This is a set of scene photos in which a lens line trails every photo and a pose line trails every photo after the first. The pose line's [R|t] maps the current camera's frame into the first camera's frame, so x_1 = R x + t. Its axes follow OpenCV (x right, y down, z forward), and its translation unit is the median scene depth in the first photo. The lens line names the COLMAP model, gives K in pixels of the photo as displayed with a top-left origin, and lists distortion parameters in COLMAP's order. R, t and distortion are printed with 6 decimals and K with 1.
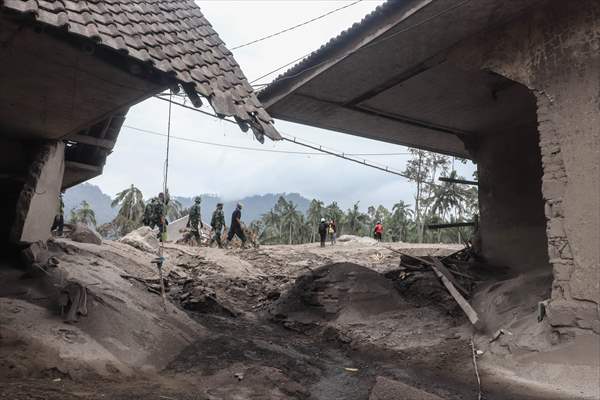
lens RADIAL K [[481.4, 0, 304.1], [0, 481.4, 202.8], [0, 0, 1]] dist [-0.008317, -0.007357]
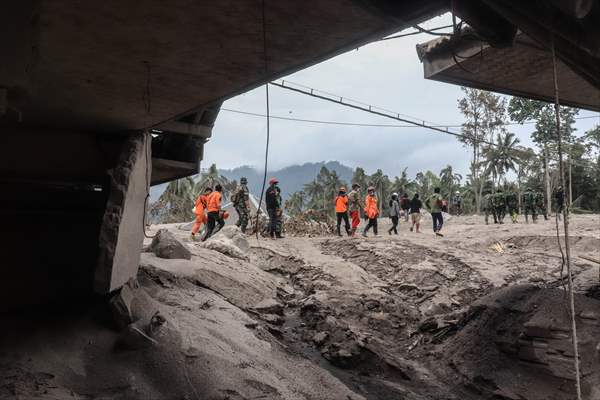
lens RADIAL K [[481.4, 0, 296.9], [0, 481.4, 198.8], [0, 0, 1]] dist [-0.008317, -0.007357]
pose [[0.994929, -0.032337, -0.095238, -0.087259], [0.037736, 0.997748, 0.055452, -0.023773], [0.093230, -0.058764, 0.993909, 0.122380]]
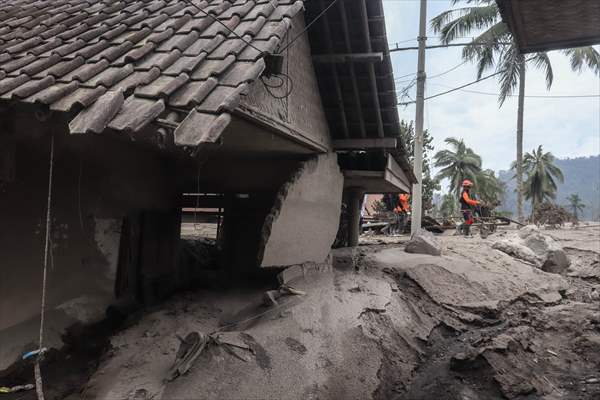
lens RADIAL K [[481.4, 0, 299.5], [0, 481.4, 200.7], [0, 0, 1]] dist [-0.008317, -0.007357]
pose [[0.472488, -0.064535, -0.878971, 0.108976], [0.105165, 0.994318, -0.016473, -0.010145], [0.875040, -0.084654, 0.476590, 0.194955]]
